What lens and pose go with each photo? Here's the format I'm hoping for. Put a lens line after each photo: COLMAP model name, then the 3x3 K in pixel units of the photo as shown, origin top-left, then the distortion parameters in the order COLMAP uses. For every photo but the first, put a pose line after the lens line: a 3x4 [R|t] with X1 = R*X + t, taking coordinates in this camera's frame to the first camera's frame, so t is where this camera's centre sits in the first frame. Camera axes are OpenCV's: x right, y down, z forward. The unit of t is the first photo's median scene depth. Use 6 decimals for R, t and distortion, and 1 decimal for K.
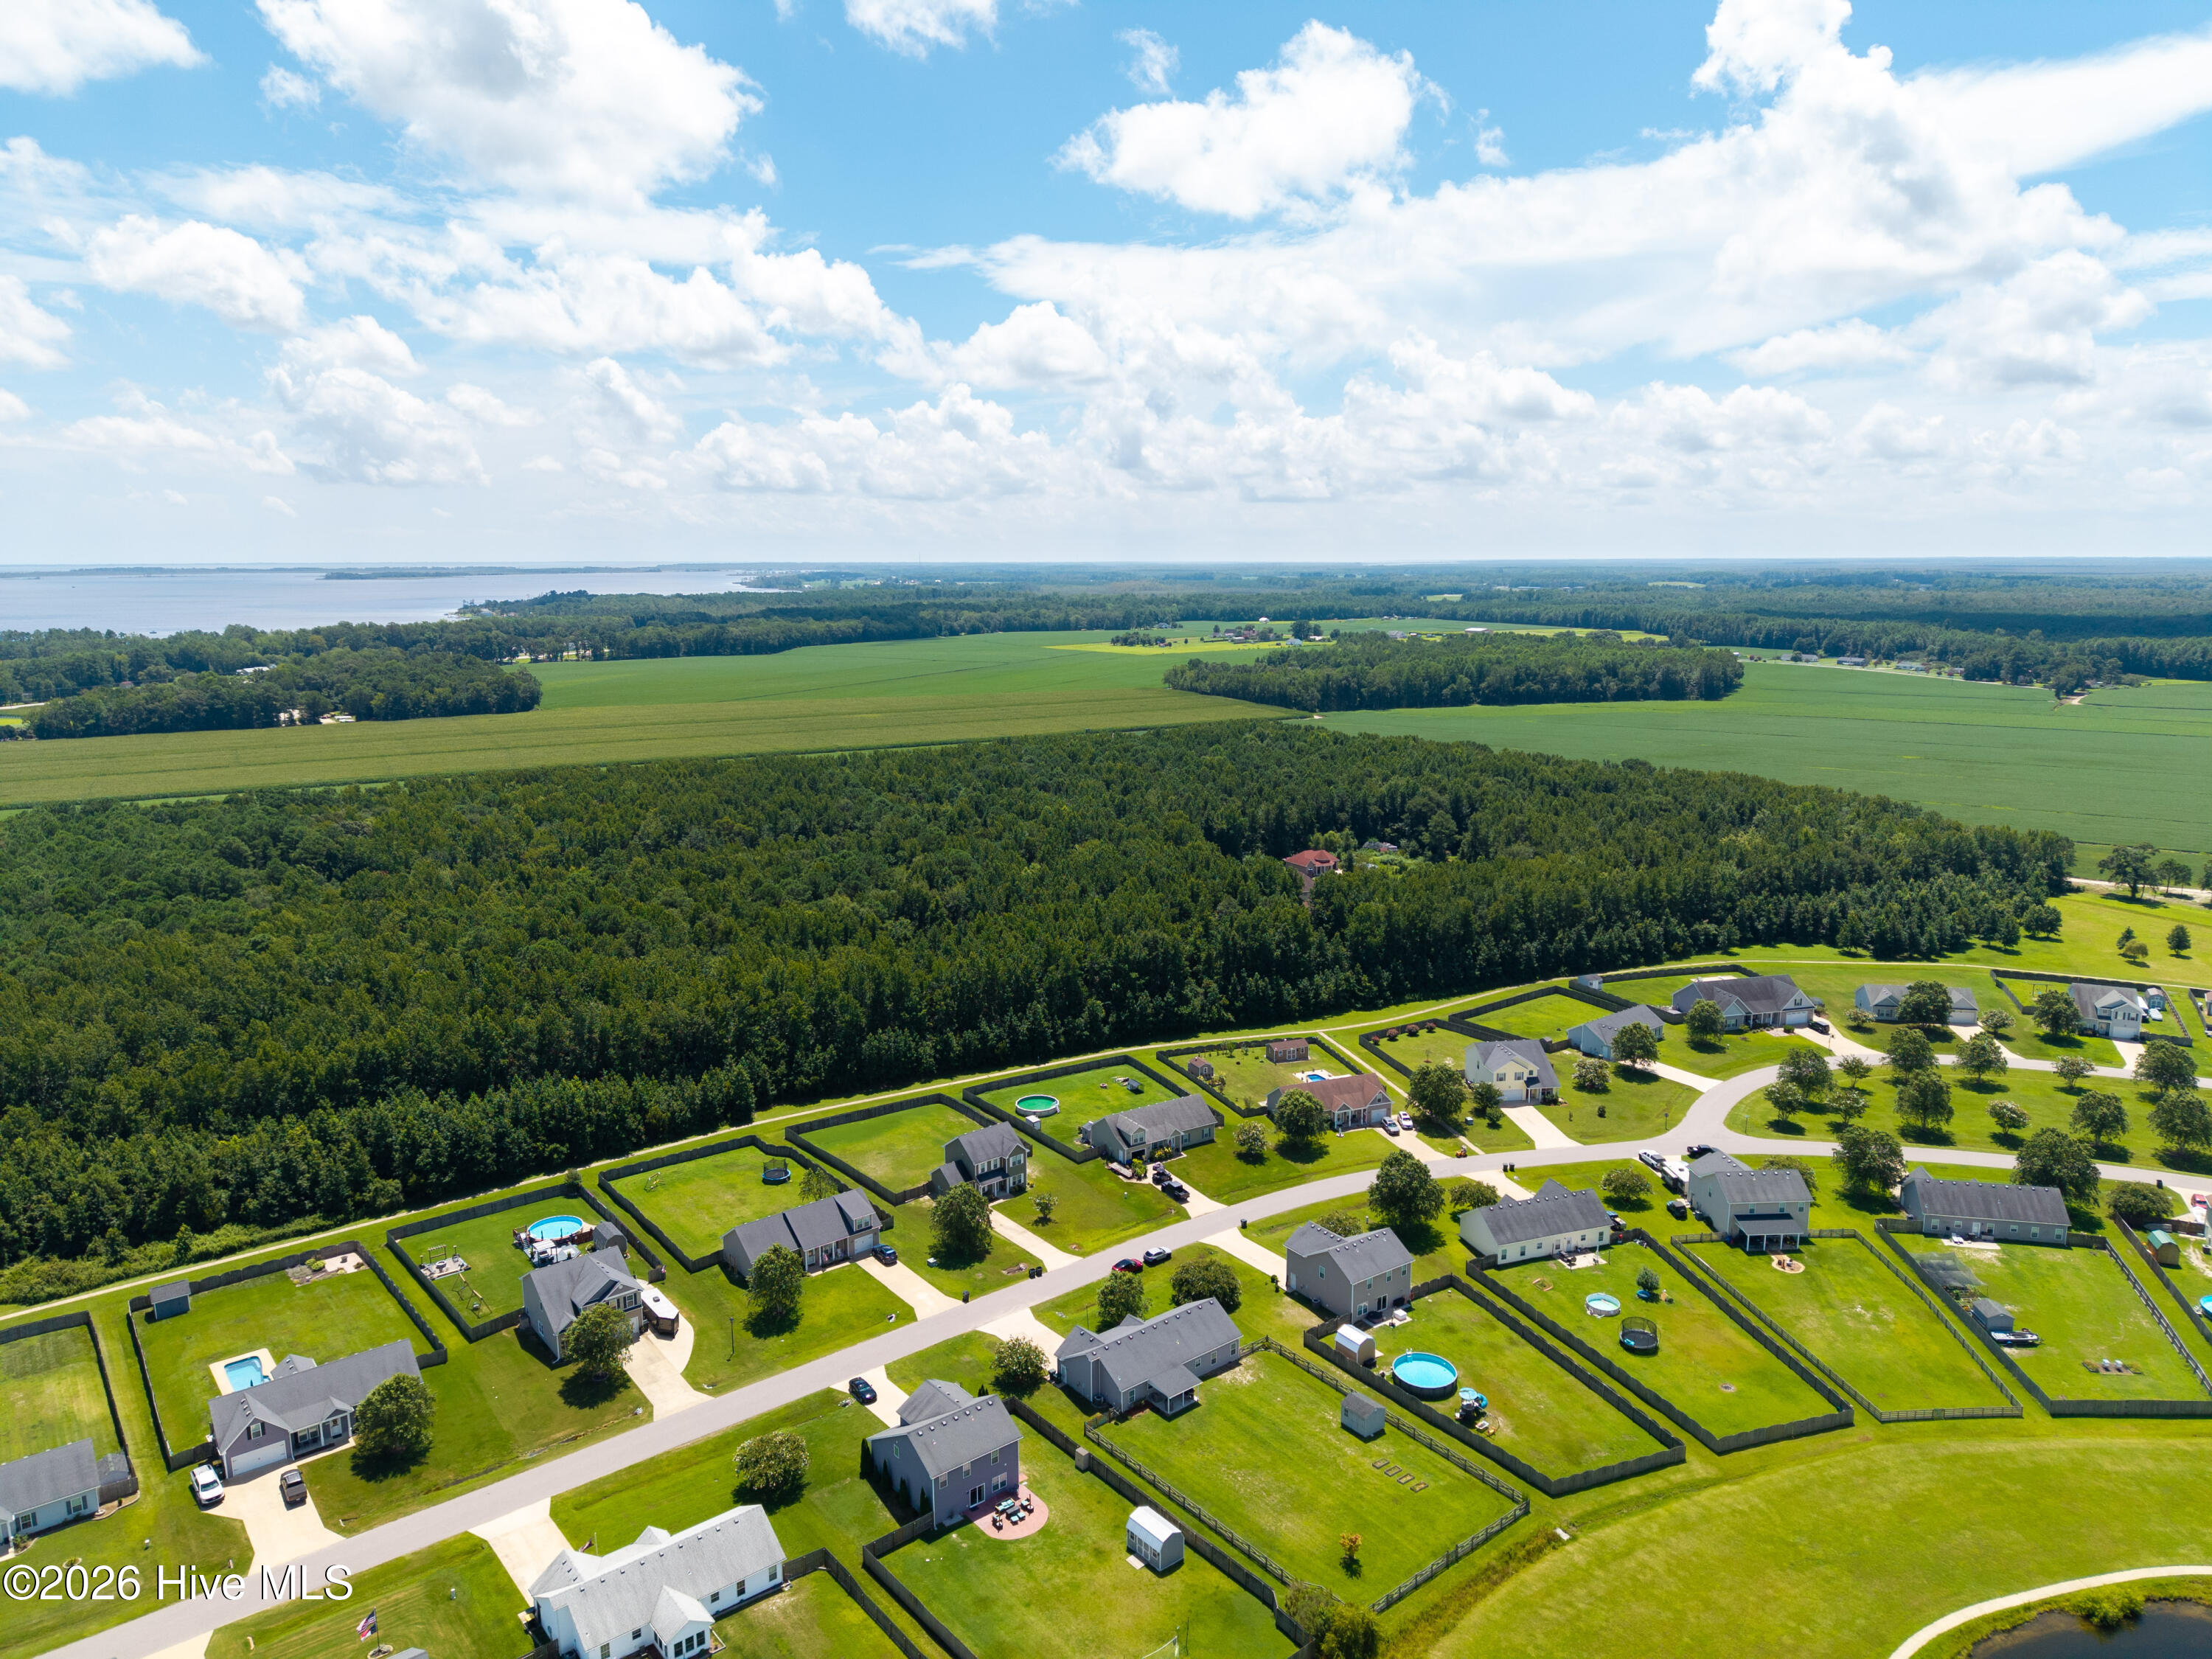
lens RADIAL K [[1474.4, 0, 1115.3], [0, 1474.4, 877.6], [0, 0, 1]] dist [0.043729, -0.043490]
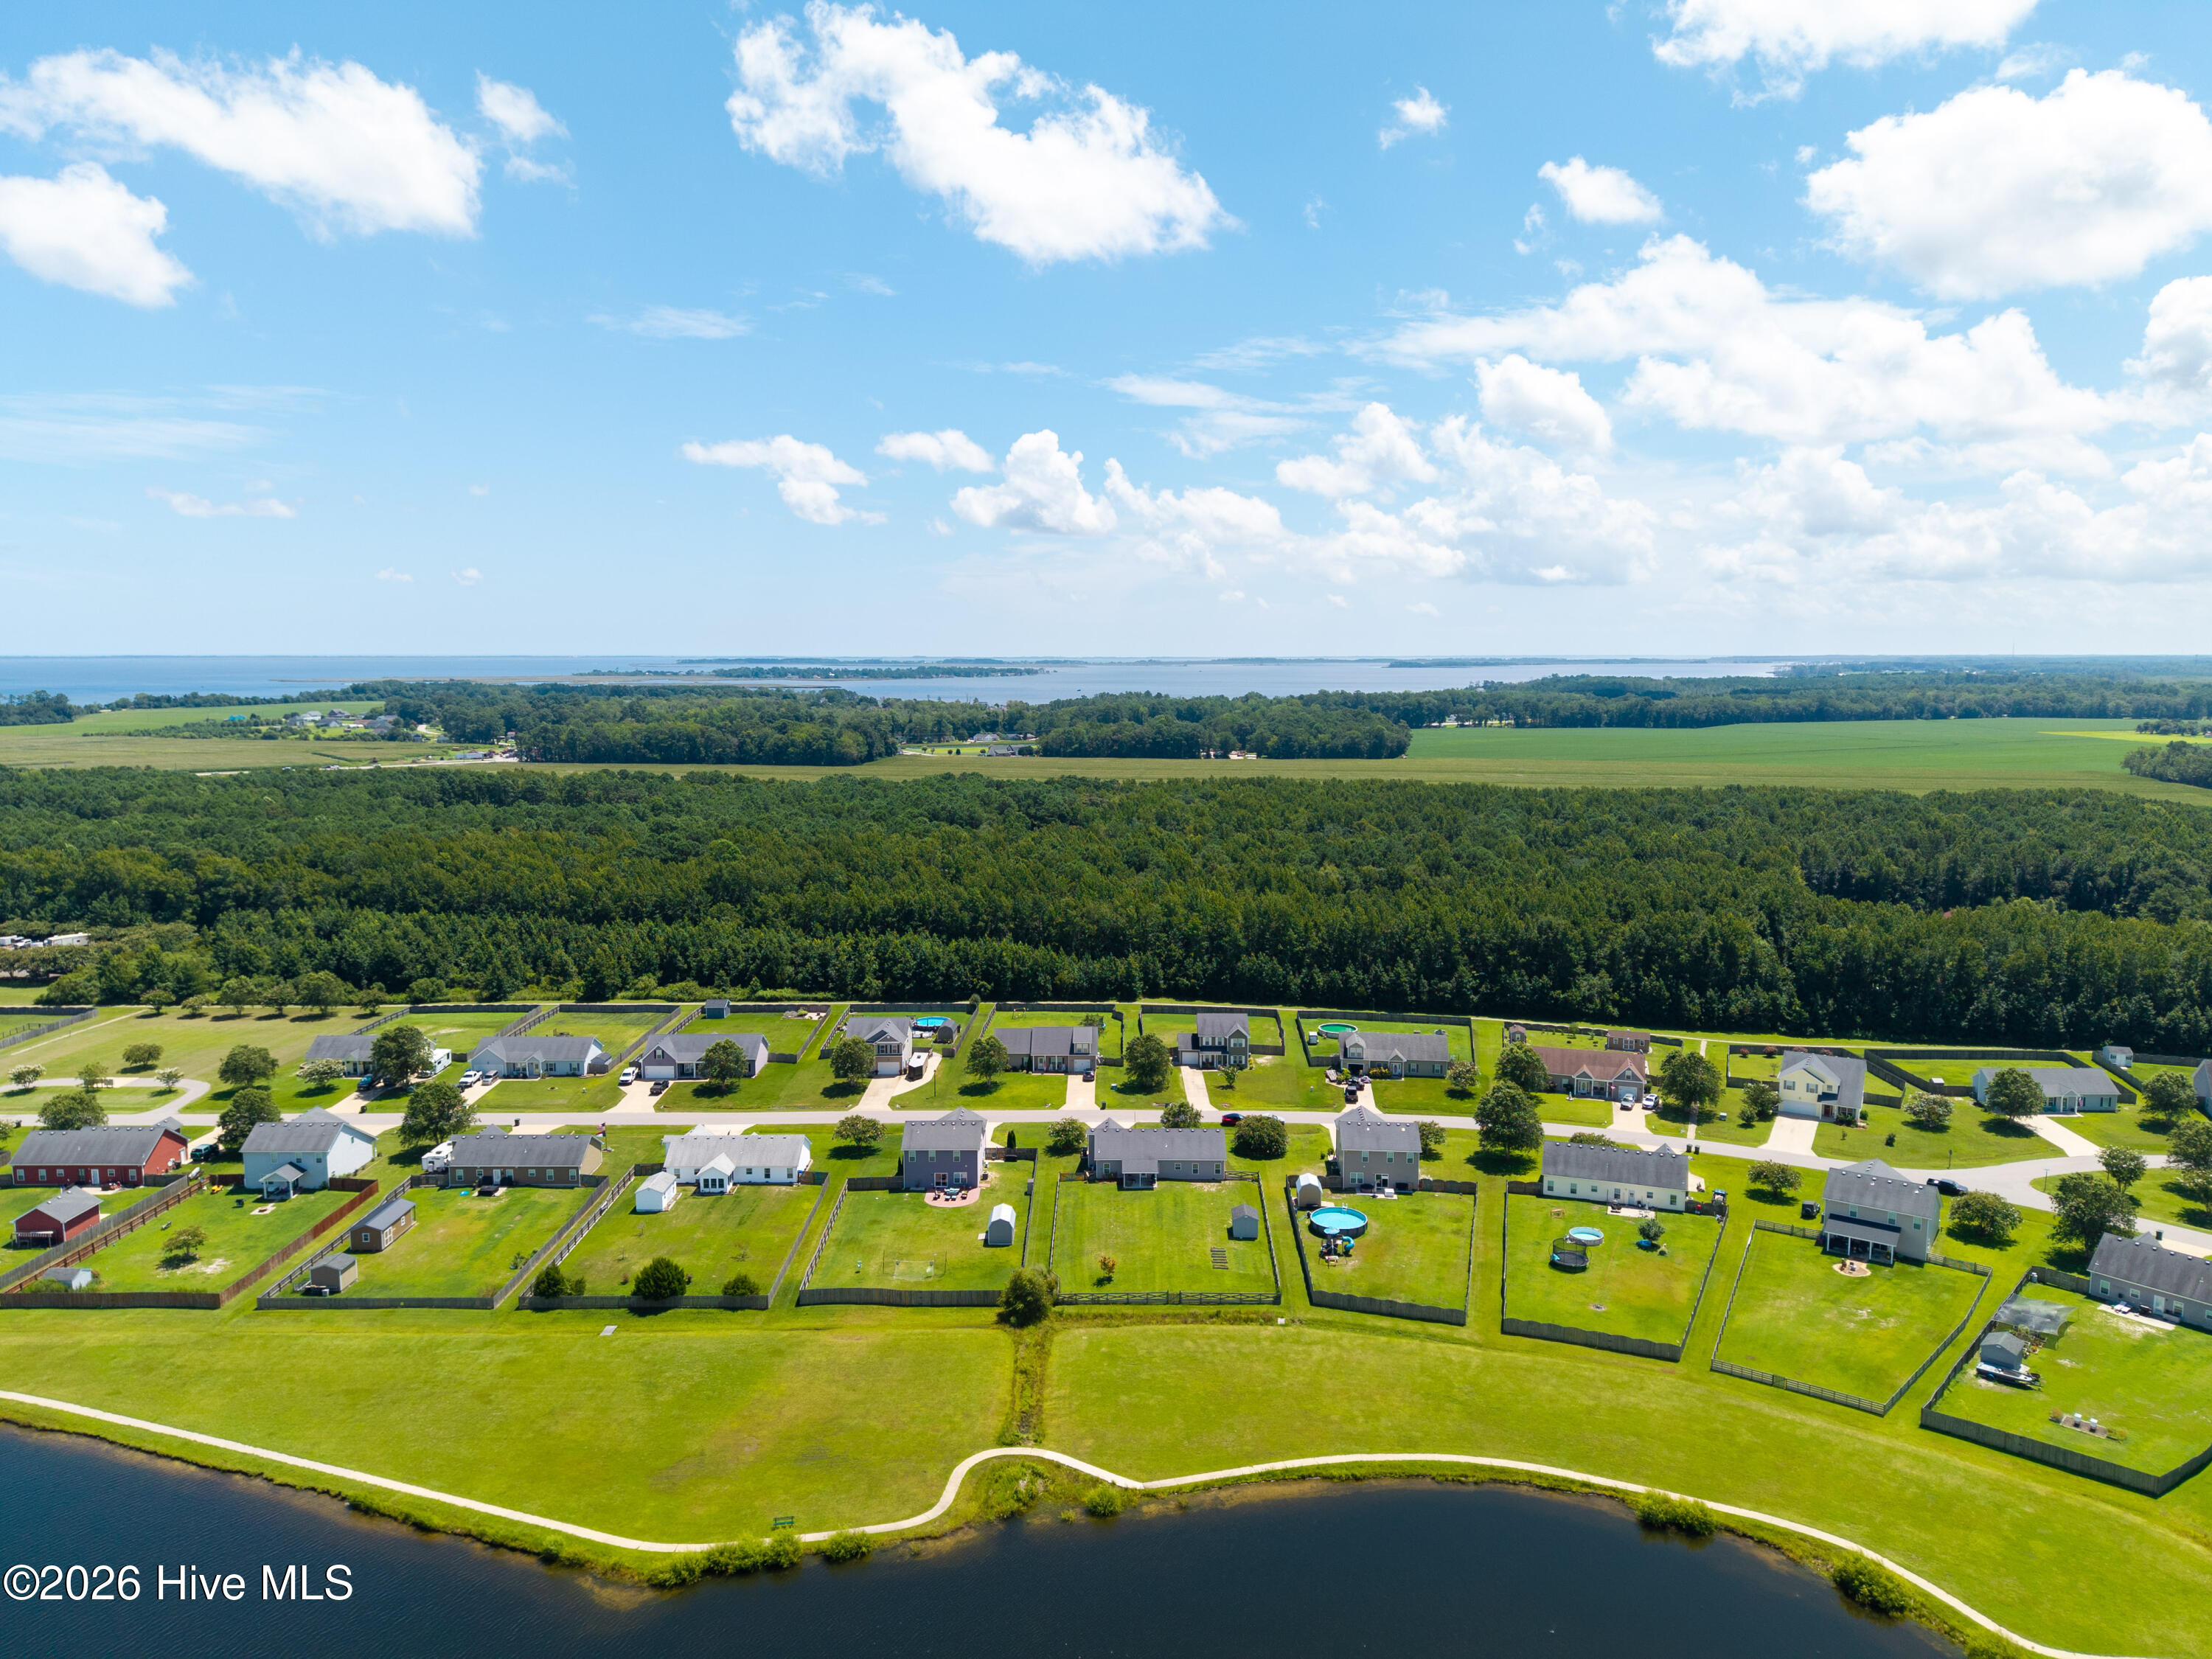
lens RADIAL K [[1474.4, 0, 1108.1], [0, 1474.4, 874.8], [0, 0, 1]] dist [0.043729, -0.043490]
pose [[0.773026, 0.097855, -0.626782, 0.515537], [-0.138310, 0.990260, -0.015979, 0.080300], [0.619114, 0.099042, 0.779031, -0.002664]]
